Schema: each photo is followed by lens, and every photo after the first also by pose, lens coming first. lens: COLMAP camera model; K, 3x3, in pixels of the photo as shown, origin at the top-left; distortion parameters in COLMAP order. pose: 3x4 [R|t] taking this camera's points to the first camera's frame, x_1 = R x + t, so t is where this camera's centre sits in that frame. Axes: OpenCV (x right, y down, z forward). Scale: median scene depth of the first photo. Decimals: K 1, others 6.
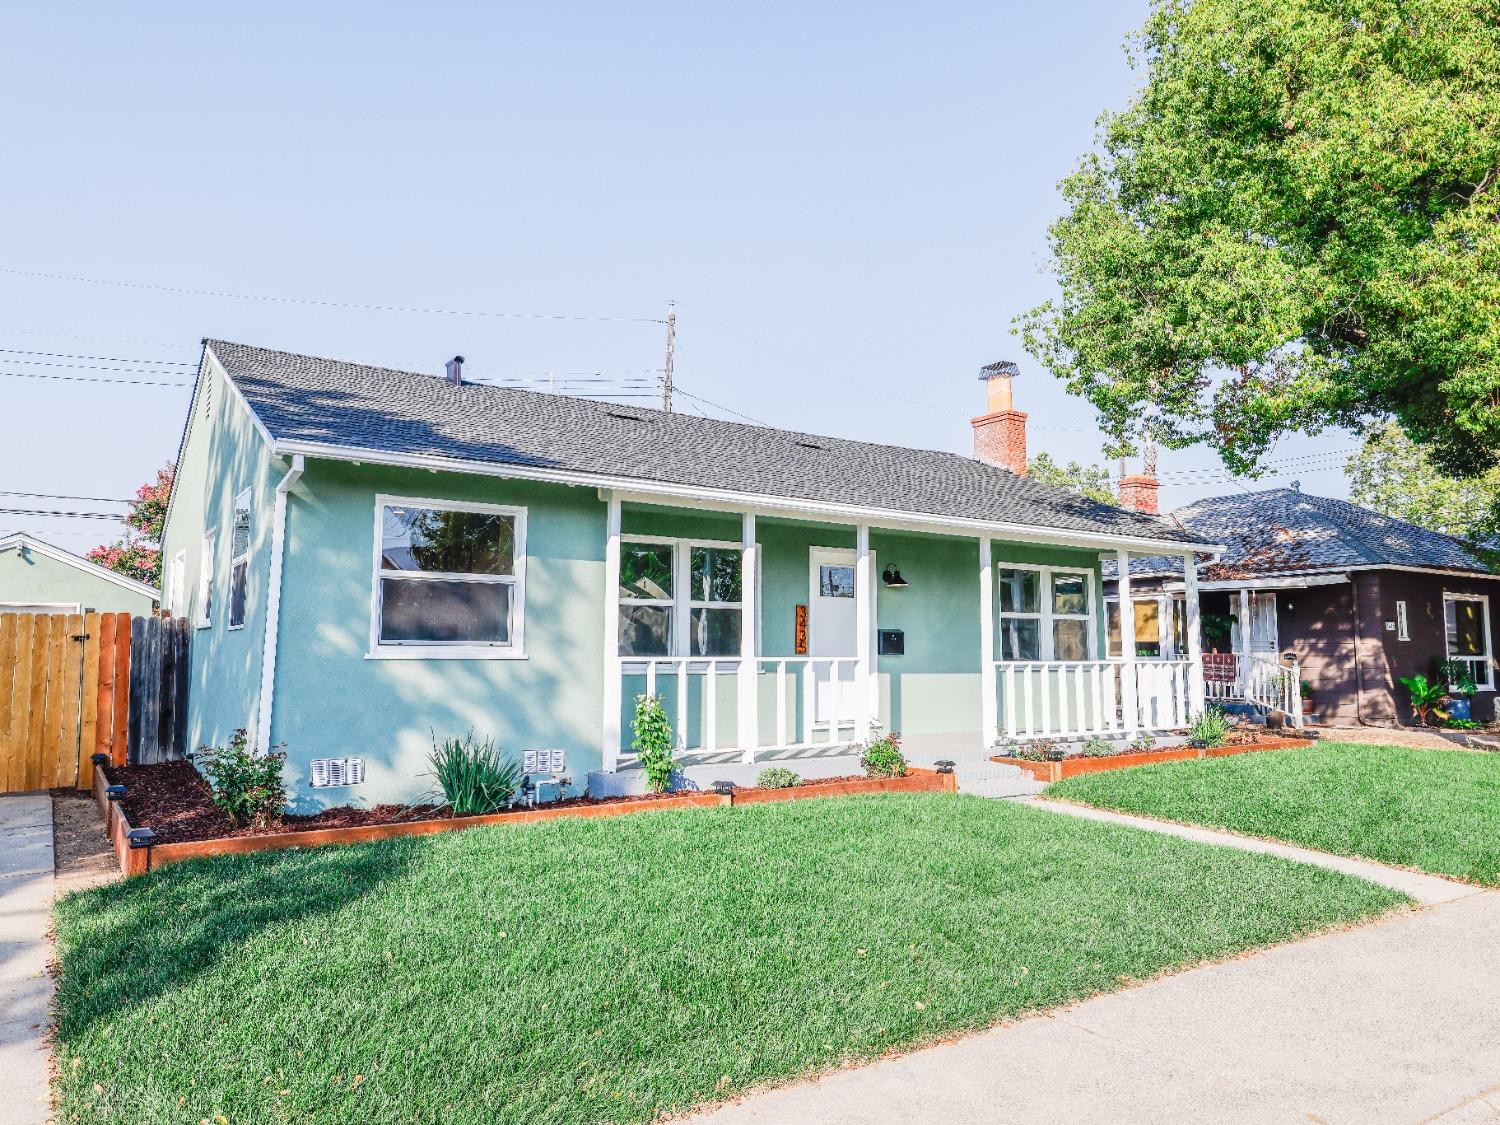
lens RADIAL K [[933.8, 0, 741.2], [0, 933.8, 560.1], [0, 0, 1]] dist [-0.006676, 0.000885]
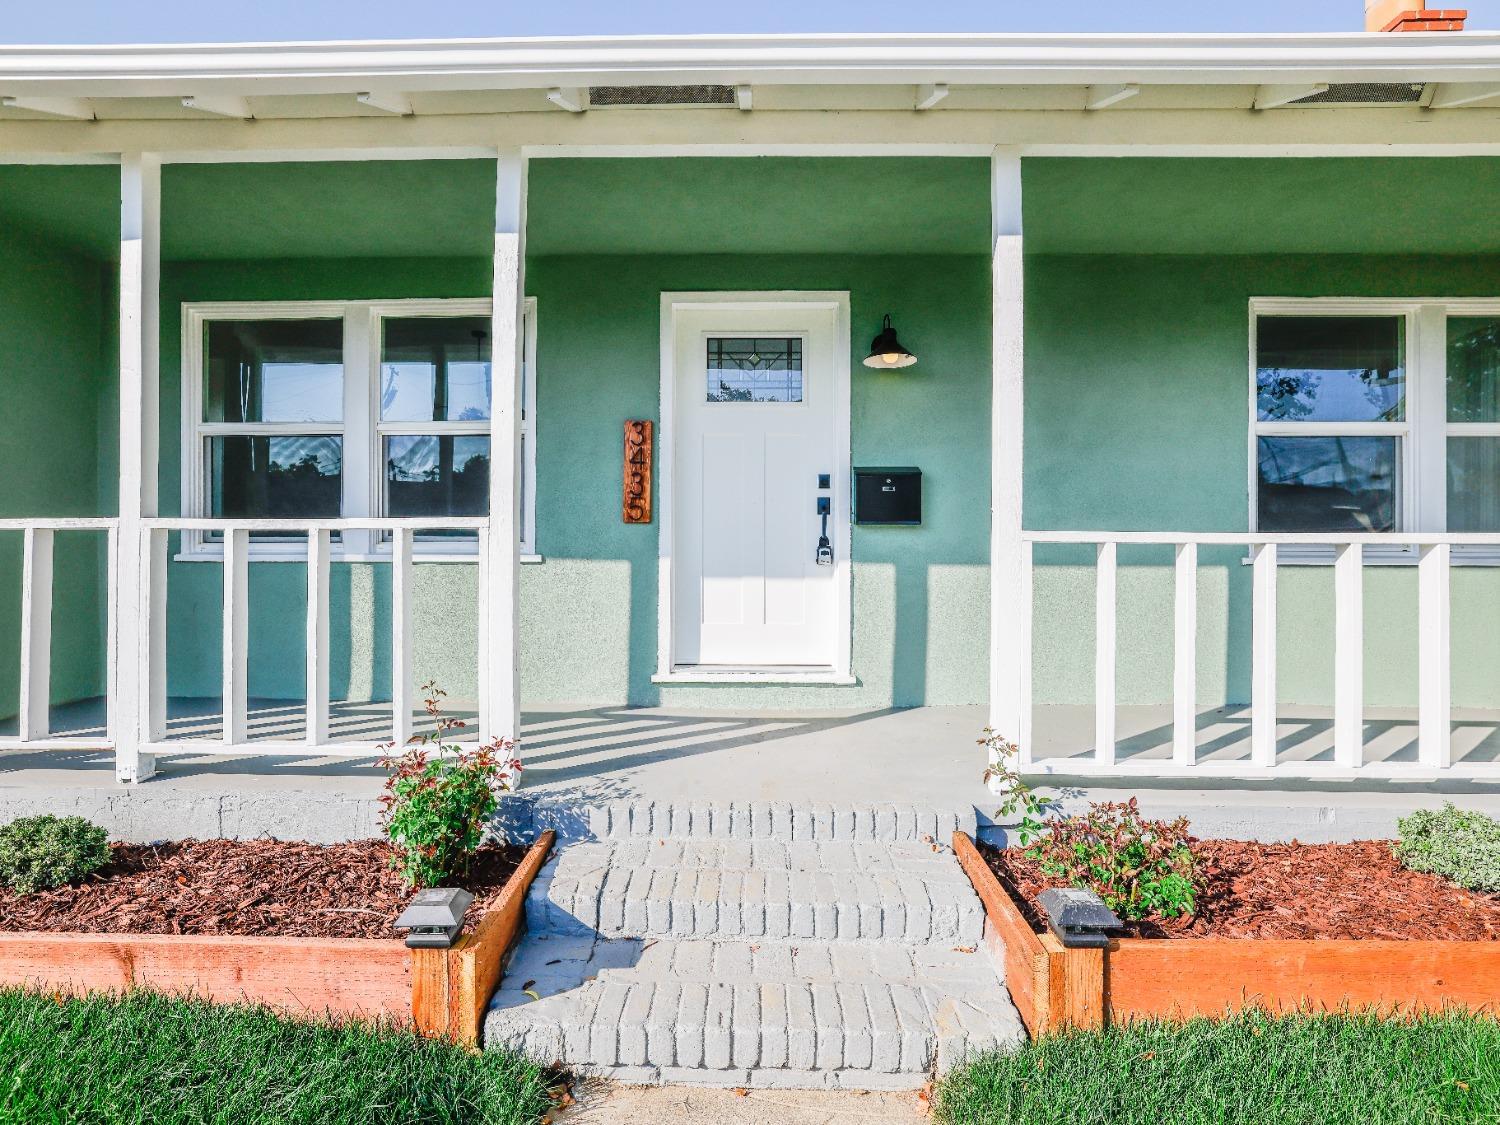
lens RADIAL K [[731.9, 0, 755.5], [0, 731.9, 557.7], [0, 0, 1]] dist [-0.004165, -0.000105]
pose [[0.832820, 0.001221, -0.553543, 0.403114], [0.055414, 0.994790, 0.085566, 0.111772], [0.550764, -0.101935, 0.828413, 0.896197]]
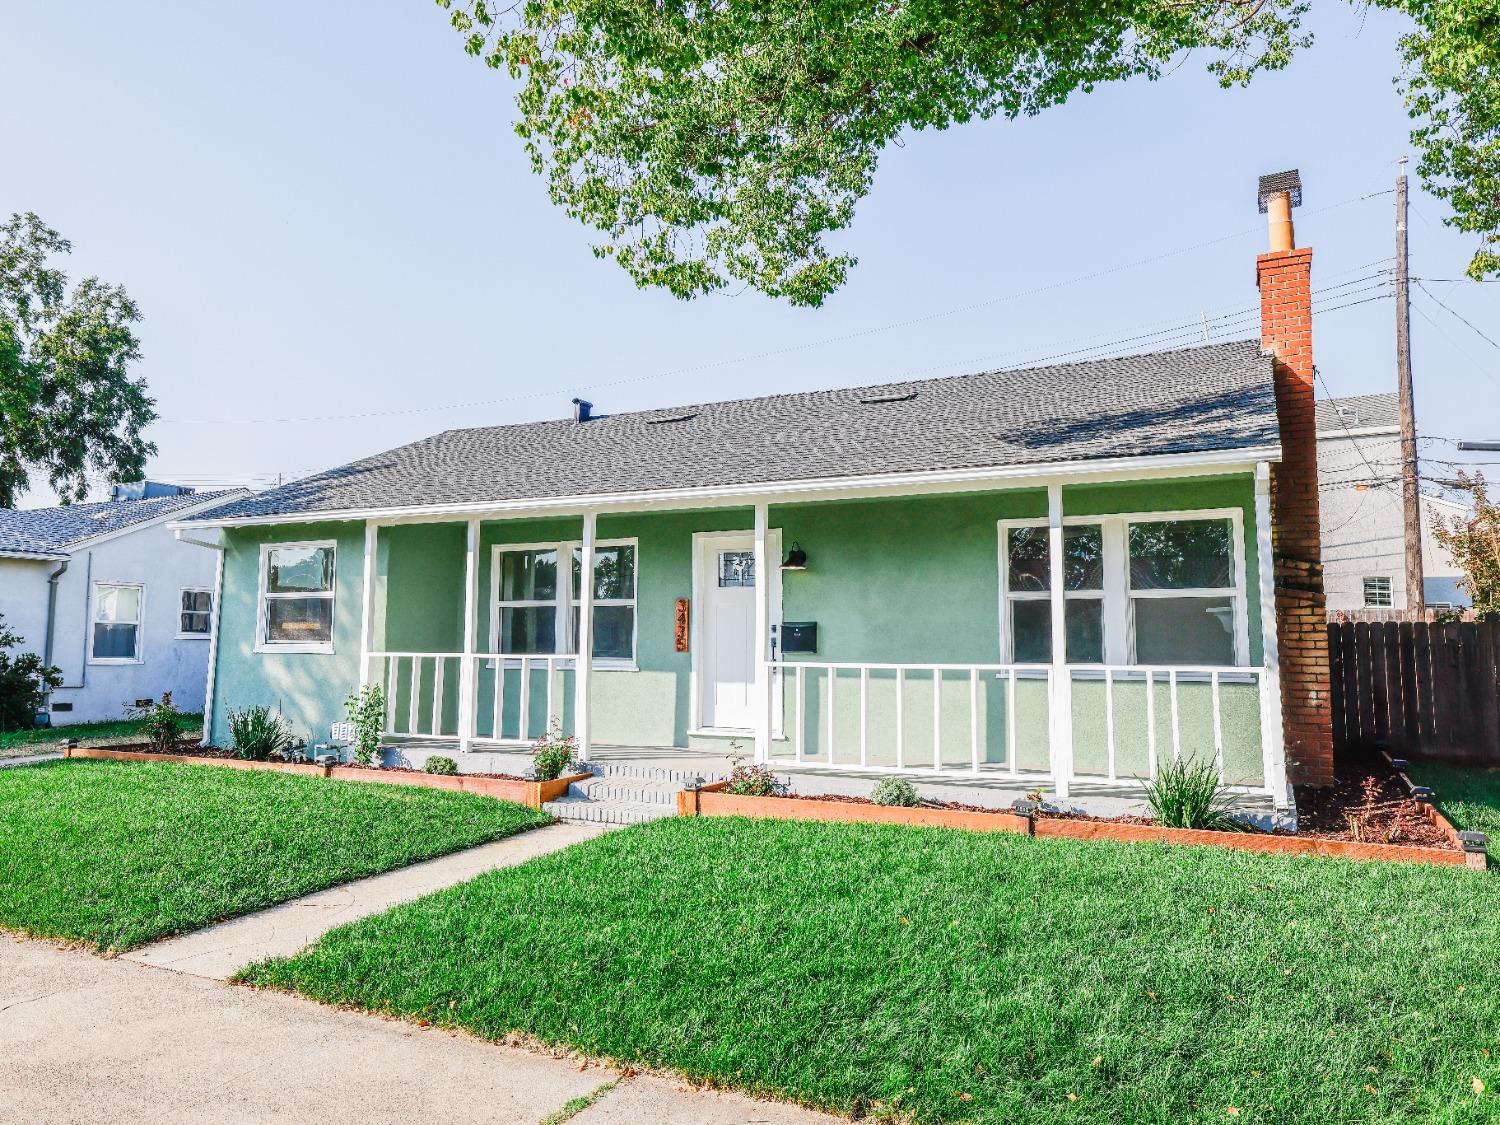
lens RADIAL K [[1002.1, 0, 751.1], [0, 1002.1, 558.5], [0, 0, 1]] dist [0.010872, 0.000280]
pose [[0.523208, -0.081869, -0.848263, 1.182386], [0.075727, 0.995904, -0.049410, 0.078623], [0.848834, -0.038384, 0.527264, 0.676555]]
